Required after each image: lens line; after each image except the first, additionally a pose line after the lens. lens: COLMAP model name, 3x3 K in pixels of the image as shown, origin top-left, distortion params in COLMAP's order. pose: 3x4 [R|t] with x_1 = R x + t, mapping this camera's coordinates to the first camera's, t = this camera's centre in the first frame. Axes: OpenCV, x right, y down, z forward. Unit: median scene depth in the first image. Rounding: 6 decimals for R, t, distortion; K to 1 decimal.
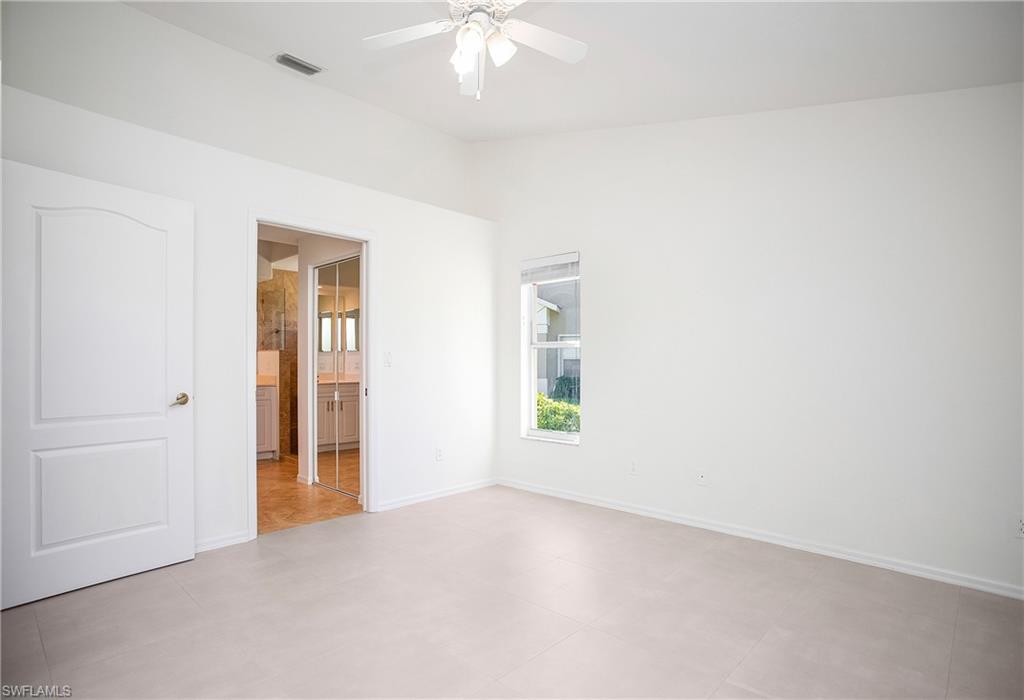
lens RADIAL K [[519.3, 0, 511.7], [0, 519.3, 361.6], [0, 0, 1]] dist [-0.000977, 0.000048]
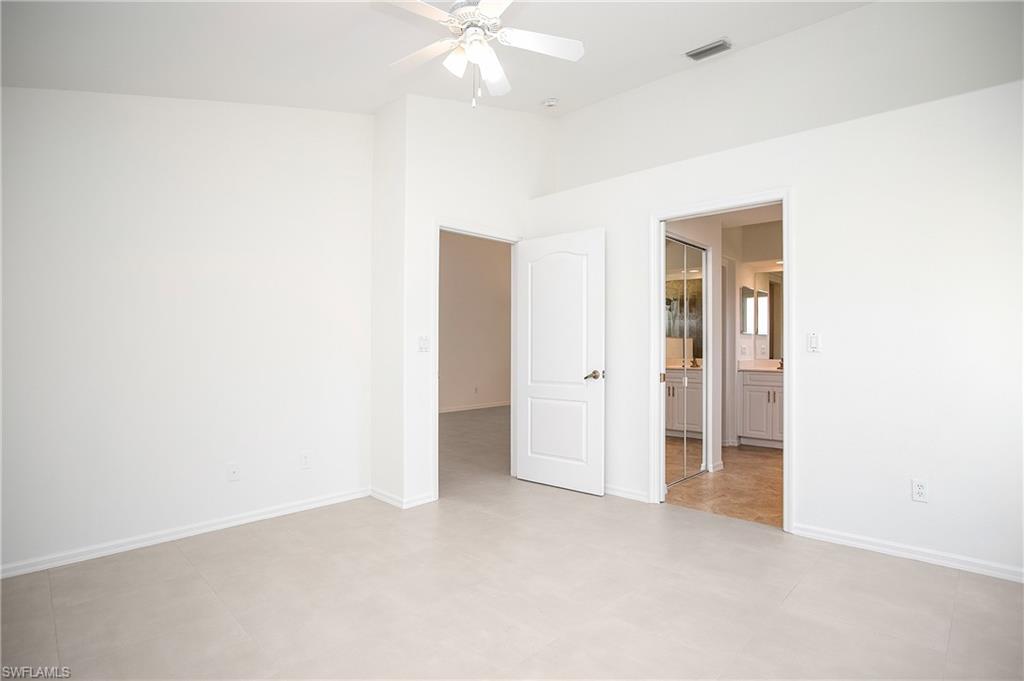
lens RADIAL K [[522.2, 0, 512.0], [0, 522.2, 340.5], [0, 0, 1]] dist [0.001263, 0.000222]
pose [[0.050949, -0.014656, -0.998594, 0.586196], [0.003730, 0.999888, -0.014485, 0.001578], [0.998694, -0.002987, 0.050998, 0.586042]]
